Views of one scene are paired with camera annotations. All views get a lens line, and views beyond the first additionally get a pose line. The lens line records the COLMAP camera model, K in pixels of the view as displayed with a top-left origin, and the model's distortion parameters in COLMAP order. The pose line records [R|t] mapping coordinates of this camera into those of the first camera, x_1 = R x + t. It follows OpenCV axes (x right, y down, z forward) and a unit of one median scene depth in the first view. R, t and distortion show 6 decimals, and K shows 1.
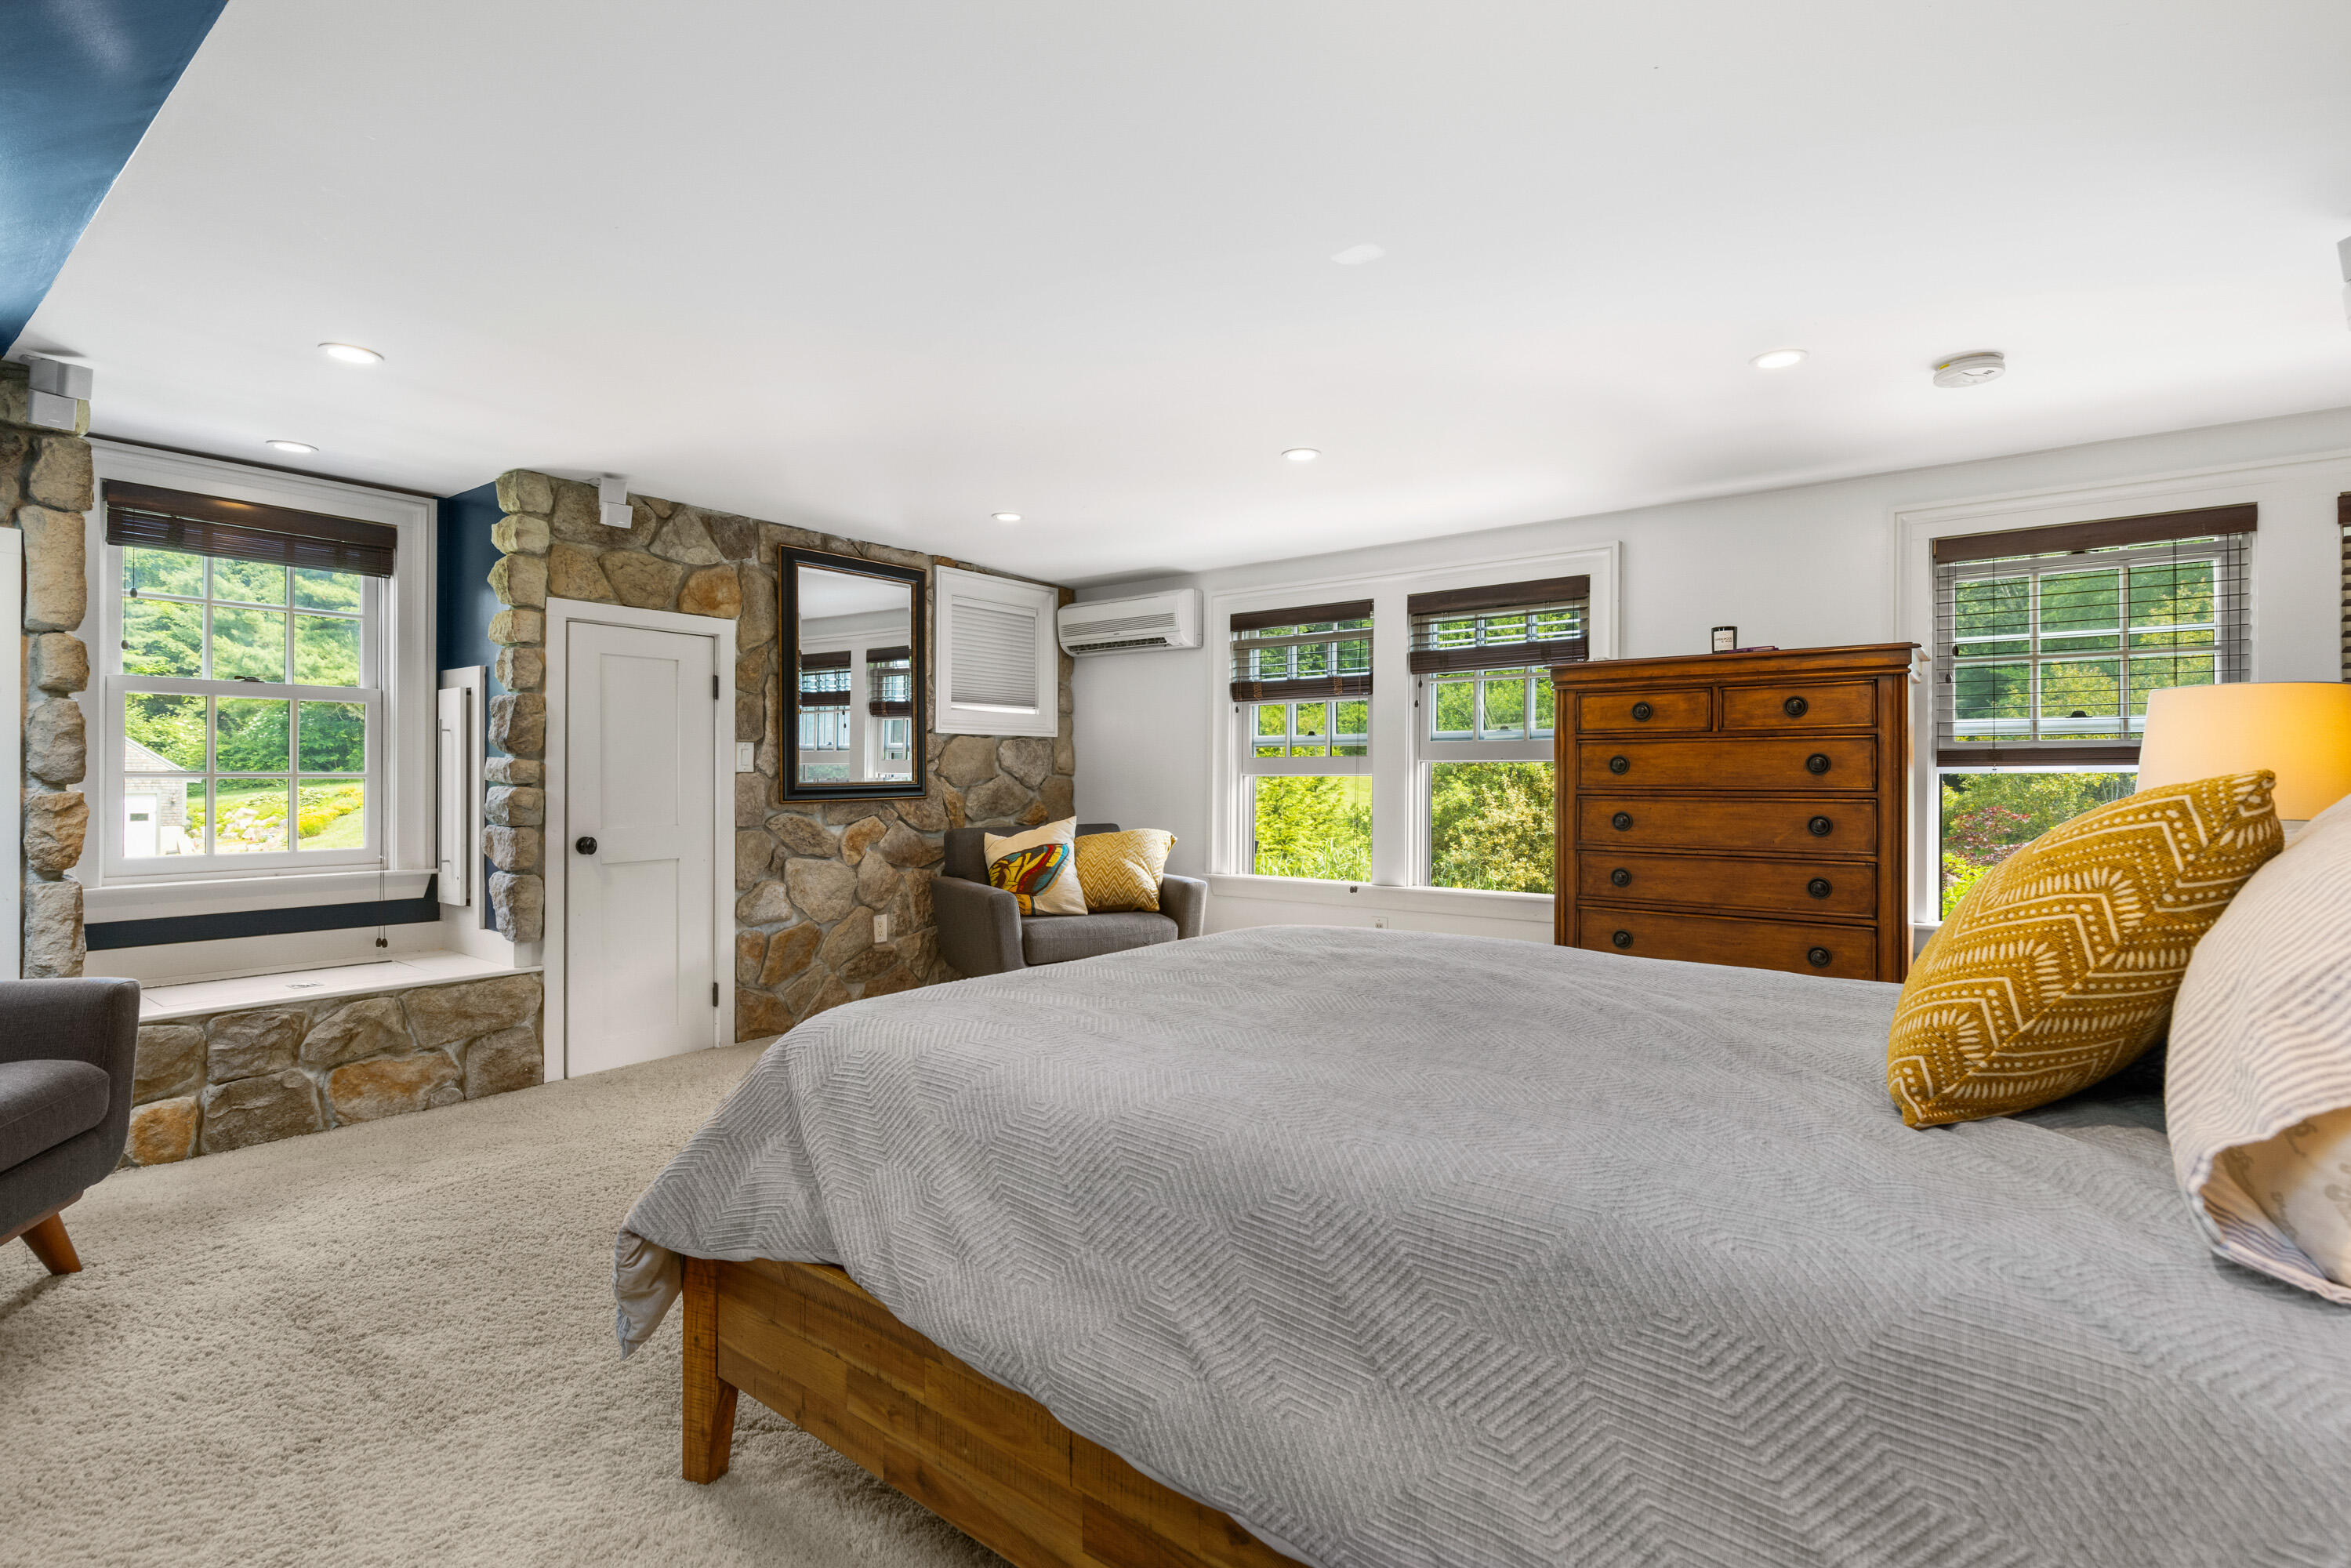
lens RADIAL K [[1071.5, 0, 1177.5], [0, 1071.5, 777.7], [0, 0, 1]] dist [0.001483, 0.000520]
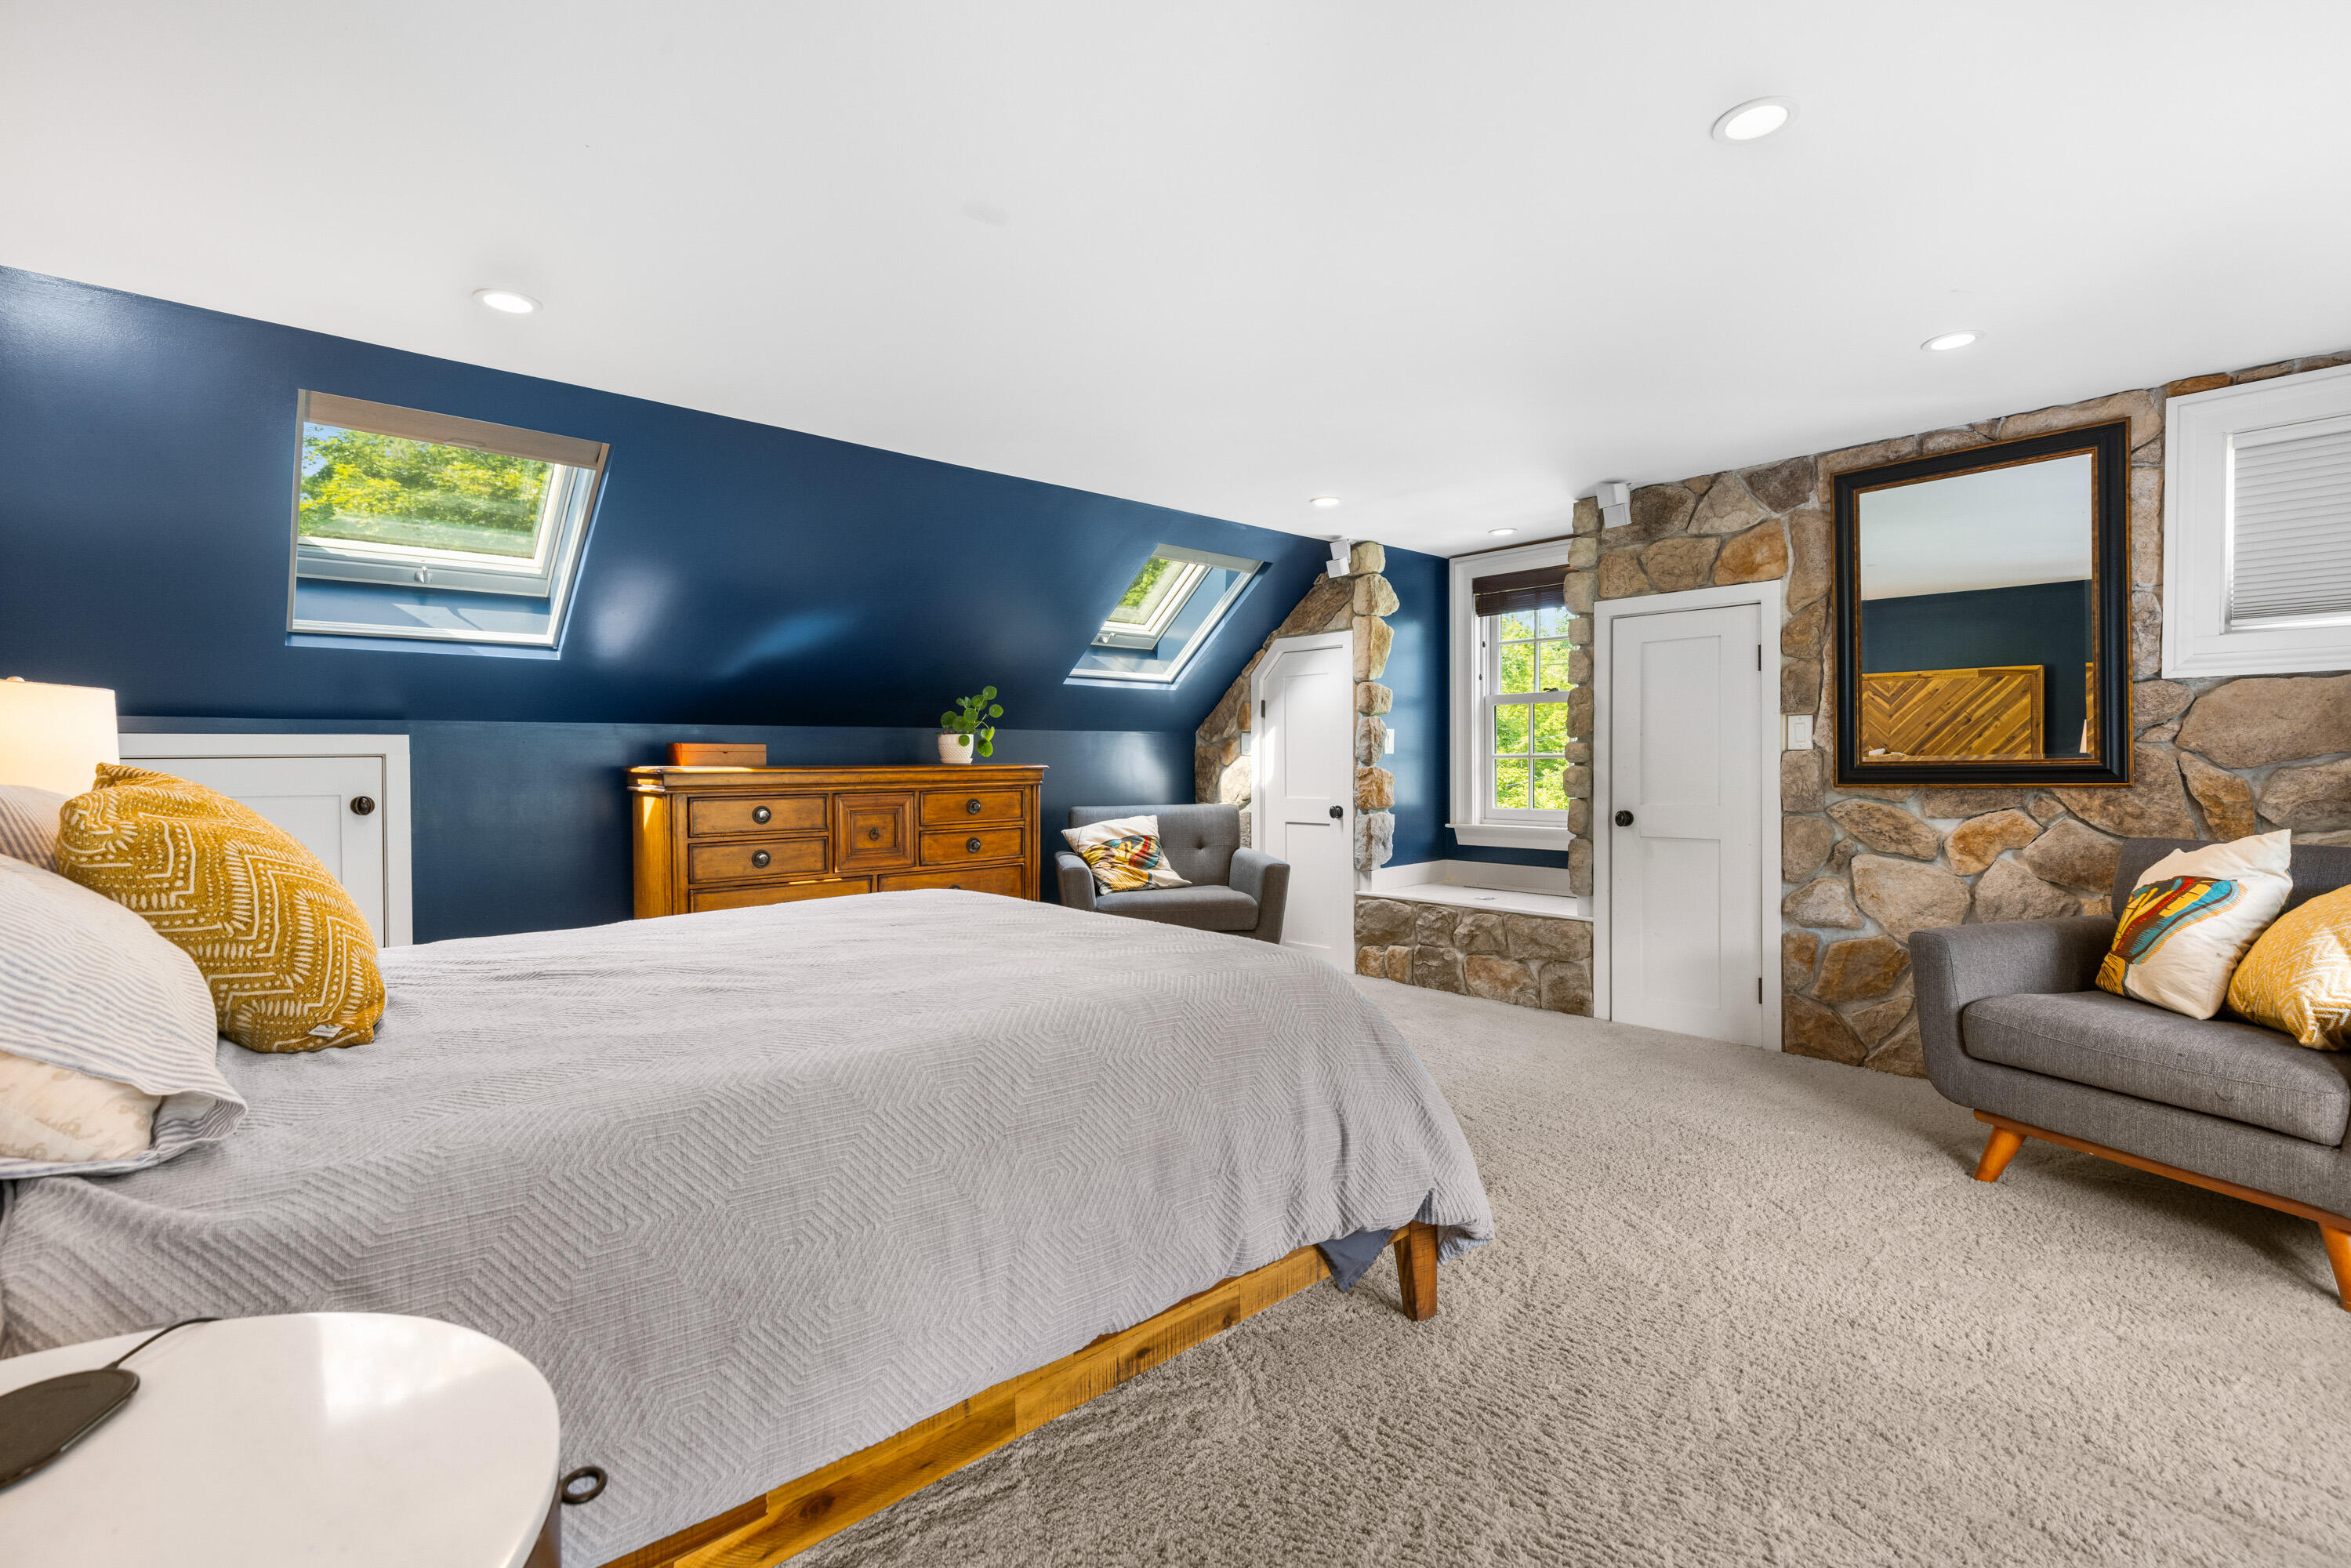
lens RADIAL K [[1071.5, 0, 1178.1], [0, 1071.5, 780.1], [0, 0, 1]] dist [0.001483, 0.000520]
pose [[-0.182423, 0.021501, -0.982985, 0.555346], [0.010494, 0.999747, 0.019920, -0.003045], [0.983164, -0.006682, -0.182602, 0.663647]]
